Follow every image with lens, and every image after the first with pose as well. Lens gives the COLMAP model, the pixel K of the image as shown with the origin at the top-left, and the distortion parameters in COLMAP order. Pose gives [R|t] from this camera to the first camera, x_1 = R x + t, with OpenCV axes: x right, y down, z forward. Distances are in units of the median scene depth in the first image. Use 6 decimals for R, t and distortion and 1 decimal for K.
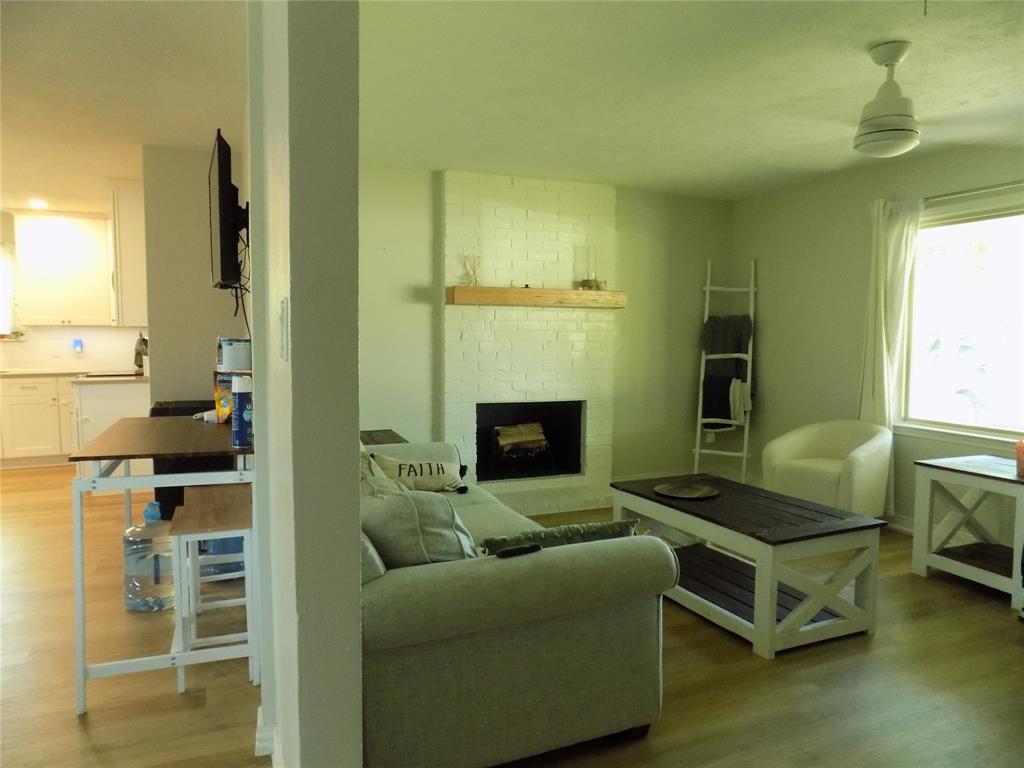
lens RADIAL K [[691.1, 0, 512.0], [0, 691.1, 384.0], [0, 0, 1]] dist [-0.073745, 0.075899]
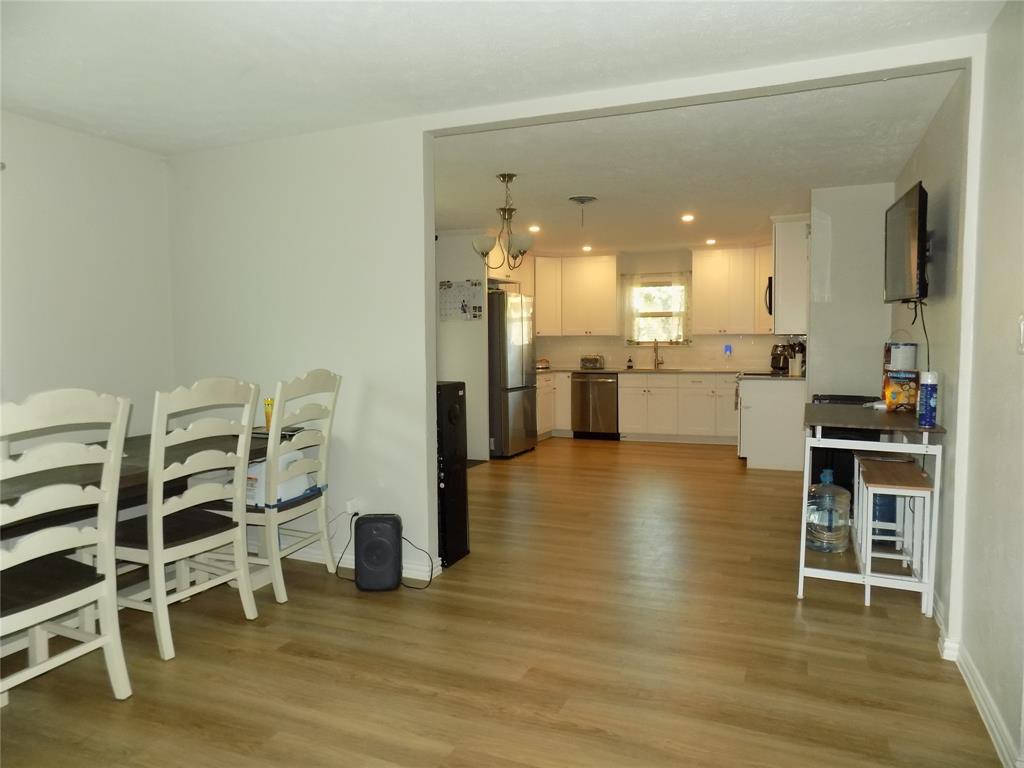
lens RADIAL K [[691.1, 0, 512.0], [0, 691.1, 384.0], [0, 0, 1]] dist [-0.073745, 0.075899]
pose [[0.693651, 0.037500, -0.719335, -0.018446], [-0.045862, 0.998917, 0.007850, 0.030930], [0.718850, 0.027545, 0.694619, -0.360991]]
